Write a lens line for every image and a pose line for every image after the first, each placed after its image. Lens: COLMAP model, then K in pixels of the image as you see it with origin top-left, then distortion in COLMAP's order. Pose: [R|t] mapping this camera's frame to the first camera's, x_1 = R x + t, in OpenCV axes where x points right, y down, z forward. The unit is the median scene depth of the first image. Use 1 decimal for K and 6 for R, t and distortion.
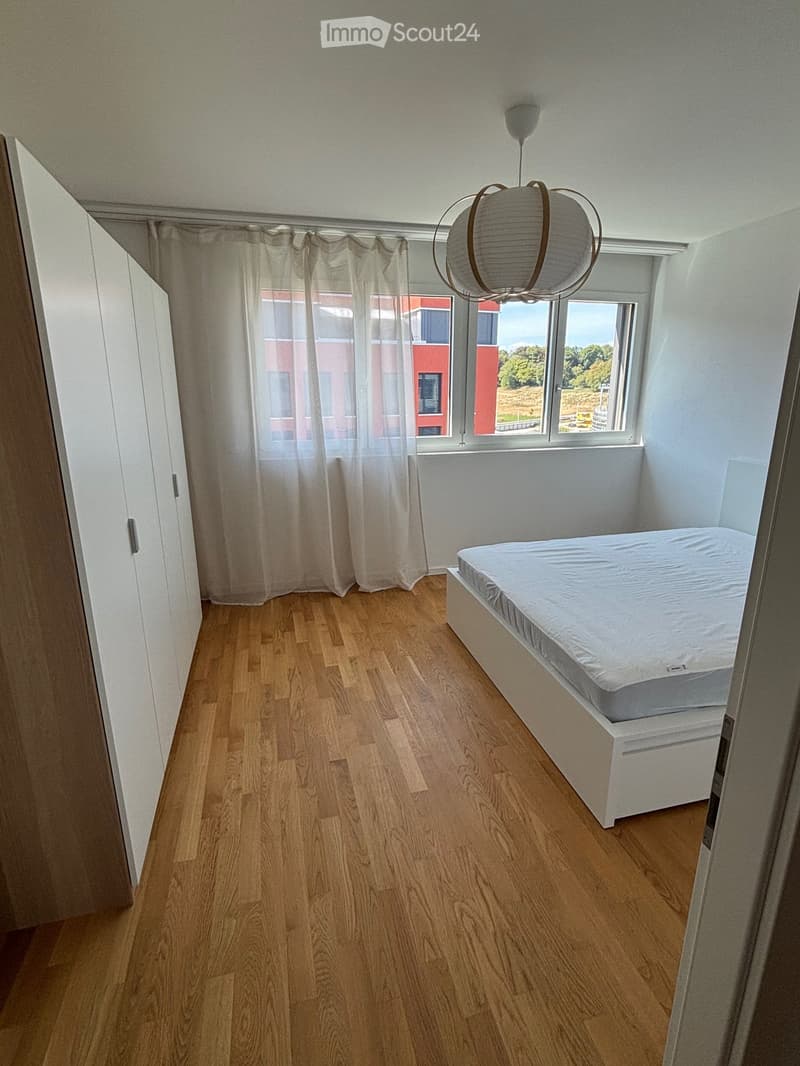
lens RADIAL K [[524.6, 0, 406.8], [0, 524.6, 532.9], [0, 0, 1]] dist [0.006885, -0.006668]
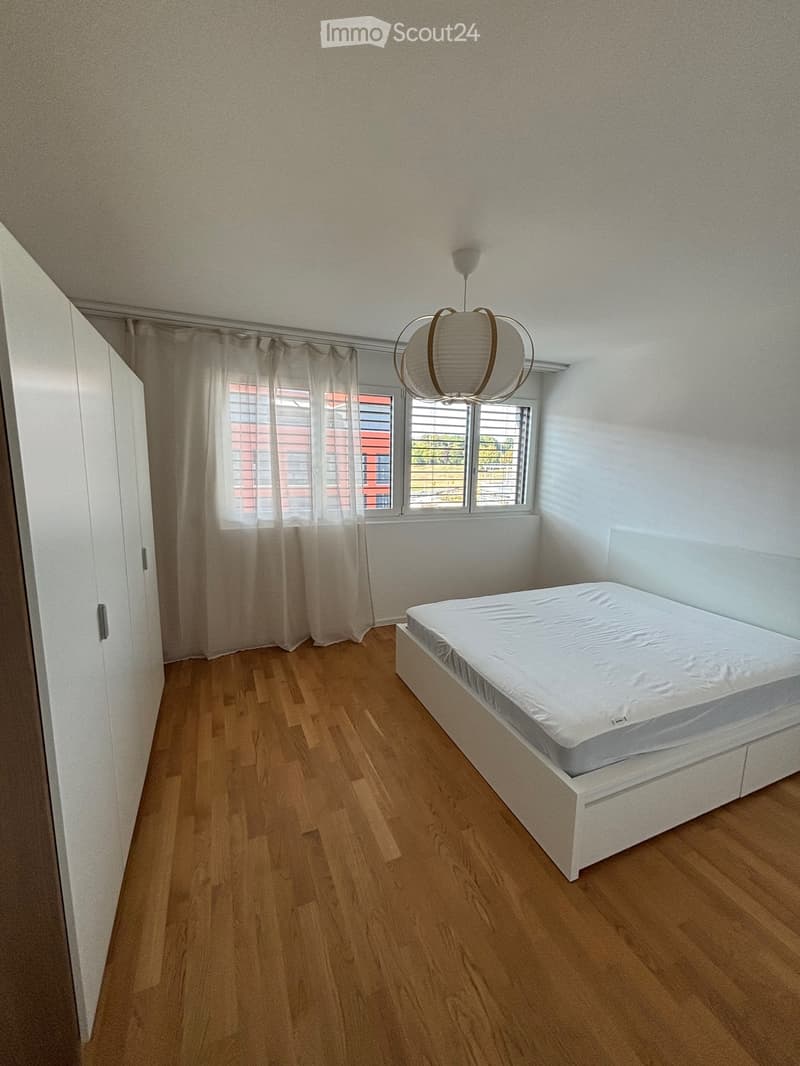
lens RADIAL K [[424.5, 0, 401.1], [0, 424.5, 534.7], [0, 0, 1]] dist [0.003201, 0.000363]
pose [[0.988692, -0.006122, 0.149834, -0.058602], [0.021650, 0.994525, -0.102228, -0.038308], [-0.148387, 0.104316, 0.983412, 0.082562]]
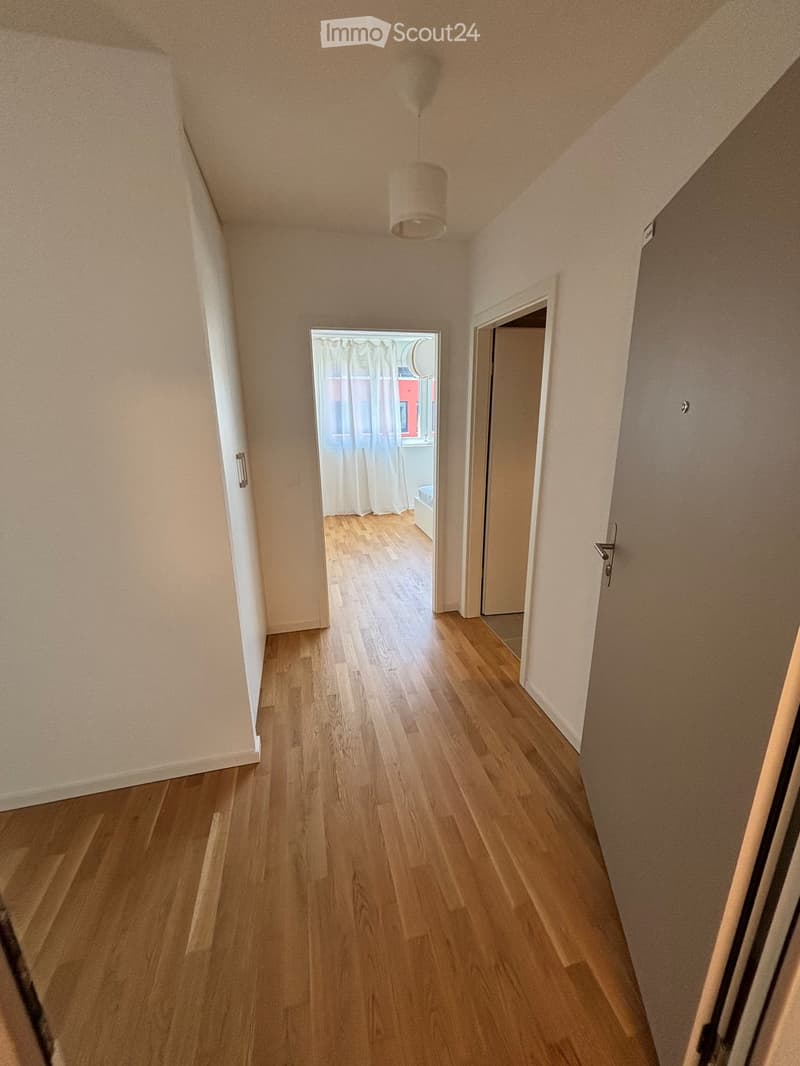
lens RADIAL K [[424.5, 0, 415.2], [0, 424.5, 538.4], [0, 0, 1]] dist [0.003201, 0.000363]
pose [[0.999960, -0.003000, 0.008467, 0.076396], [0.002838, 0.999813, 0.019125, 0.241522], [-0.008522, -0.019100, 0.999781, -0.880050]]
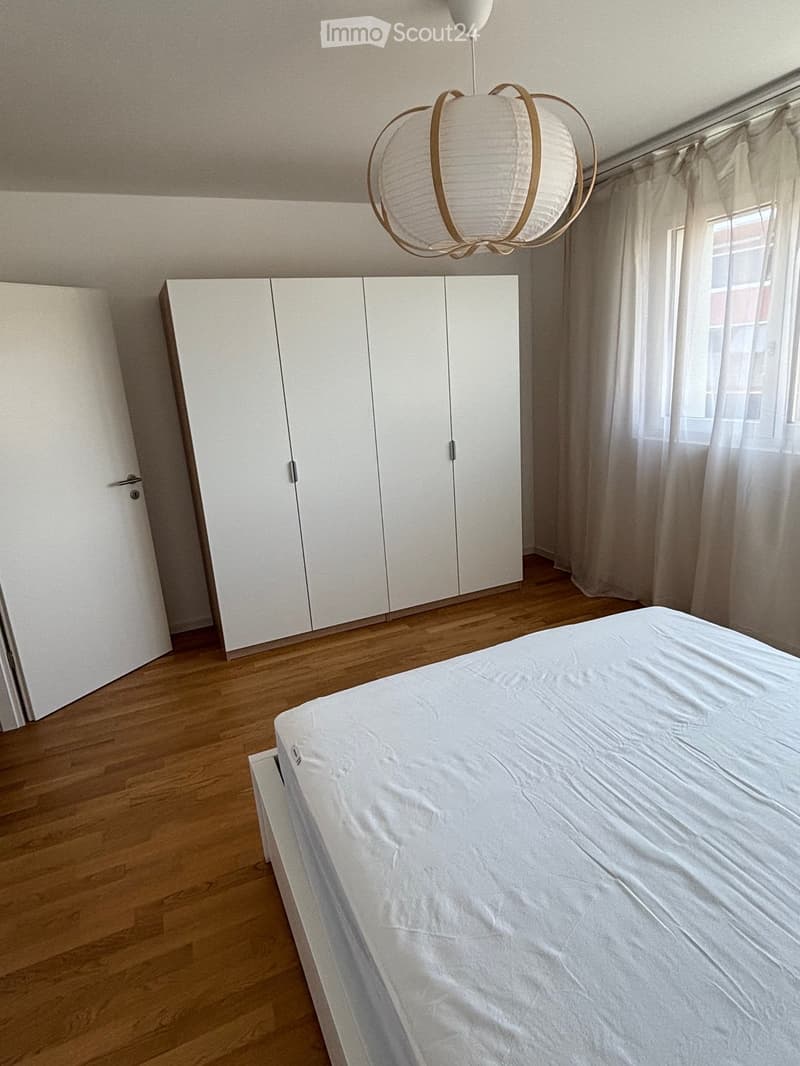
lens RADIAL K [[628.6, 0, 417.6], [0, 628.6, 530.4], [0, 0, 1]] dist [-0.000704, -0.000545]
pose [[0.166509, 0.245804, -0.954911, 0.878503], [-0.199030, 0.956875, 0.211604, -0.183191], [0.965744, 0.154822, 0.208251, 0.615141]]
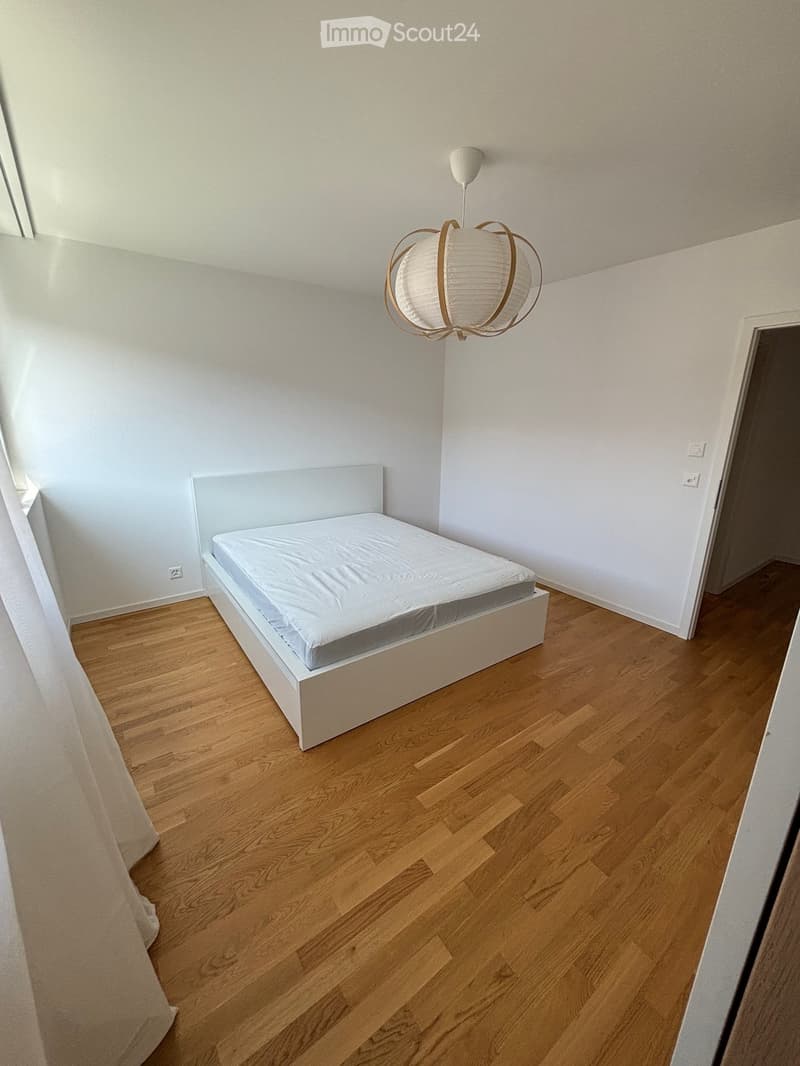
lens RADIAL K [[424.5, 0, 409.2], [0, 424.5, 527.8], [0, 0, 1]] dist [0.003201, 0.000363]
pose [[-0.351148, -0.251981, 0.901776, -0.501217], [0.240785, 0.906415, 0.347038, -0.321631], [-0.904830, 0.338995, -0.257612, 1.121775]]
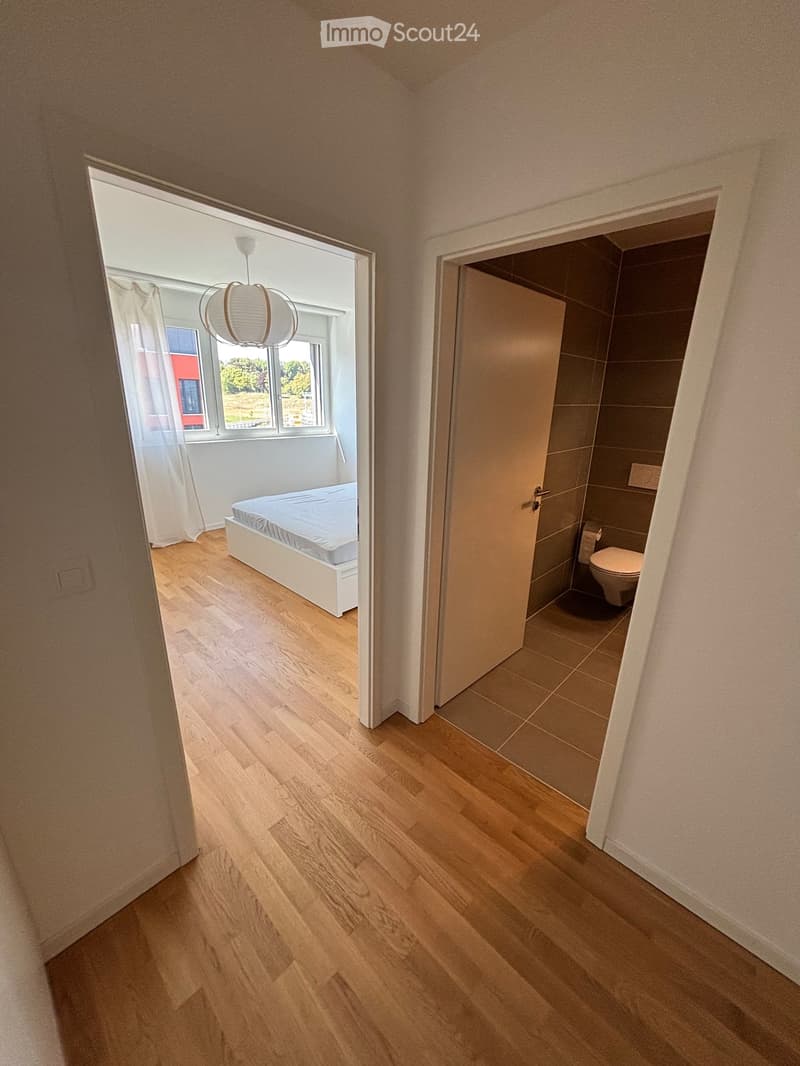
lens RADIAL K [[424.5, 0, 399.2], [0, 424.5, 531.5], [0, 0, 1]] dist [0.003201, 0.000363]
pose [[0.851185, -0.136342, 0.506848, -0.140956], [0.114324, 0.990647, 0.074491, 0.085792], [-0.512263, -0.005461, 0.858811, -0.357313]]
